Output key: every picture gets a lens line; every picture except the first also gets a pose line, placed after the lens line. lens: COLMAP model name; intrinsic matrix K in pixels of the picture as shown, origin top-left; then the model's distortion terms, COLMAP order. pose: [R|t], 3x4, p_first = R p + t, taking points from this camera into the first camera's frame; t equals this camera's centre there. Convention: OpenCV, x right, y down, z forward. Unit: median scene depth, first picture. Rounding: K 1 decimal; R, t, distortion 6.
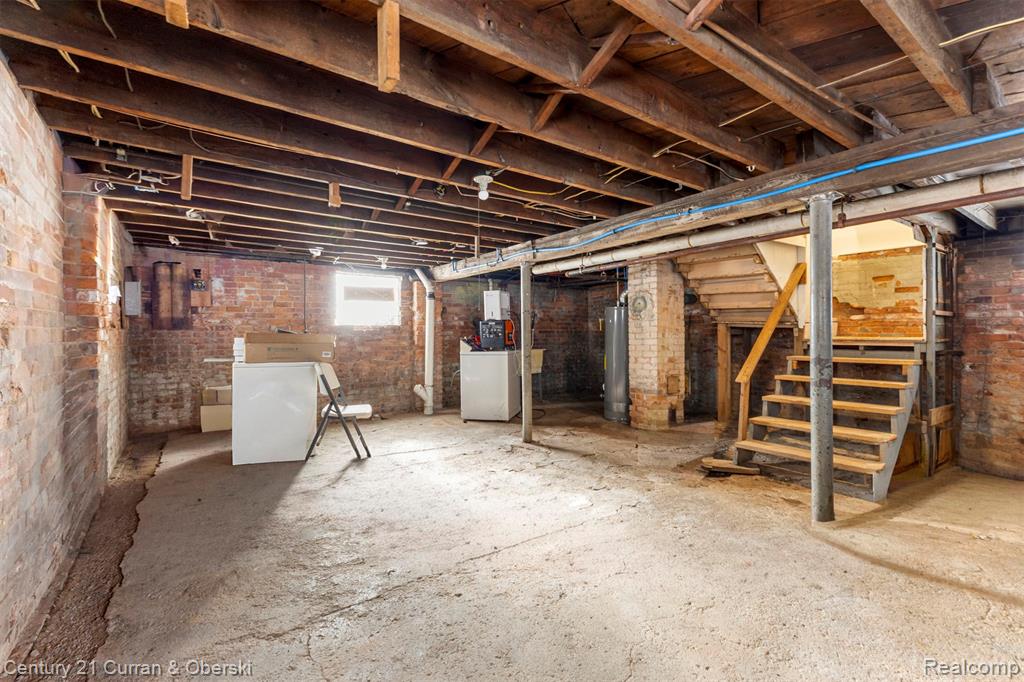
lens RADIAL K [[438.2, 0, 519.2], [0, 438.2, 338.8], [0, 0, 1]] dist [0.010039, -0.000026]
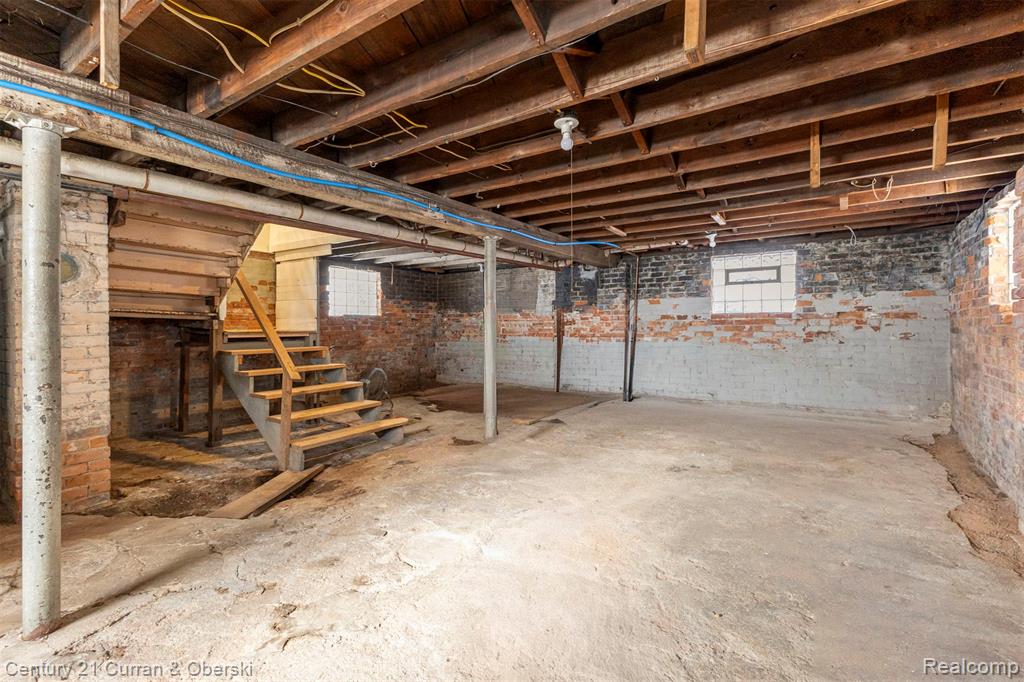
lens RADIAL K [[438.2, 0, 519.2], [0, 438.2, 338.8], [0, 0, 1]] dist [0.010039, -0.000026]
pose [[-0.324604, -0.025449, 0.945508, -0.543807], [0.014781, 0.999379, 0.031974, -0.007897], [-0.945734, 0.024354, -0.324026, 0.930452]]
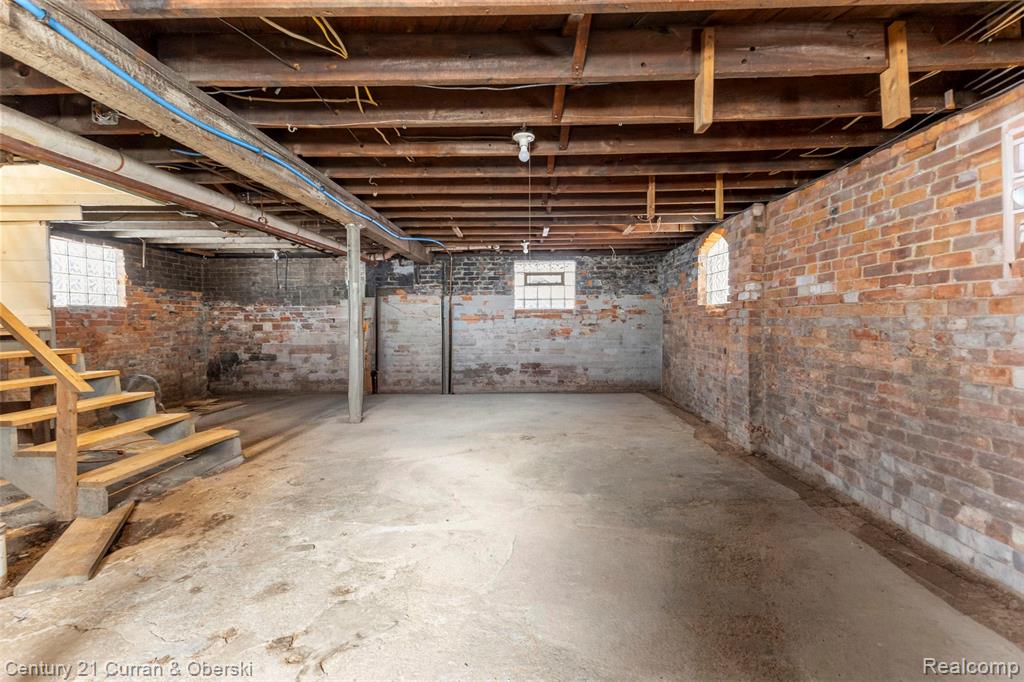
lens RADIAL K [[423.9, 0, 513.8], [0, 423.9, 349.5], [0, 0, 1]] dist [0.009433, -0.000288]
pose [[-0.769365, -0.036881, 0.637744, -0.426910], [0.015109, 0.997002, 0.075885, -0.004216], [-0.638631, 0.068019, -0.766501, 1.173998]]
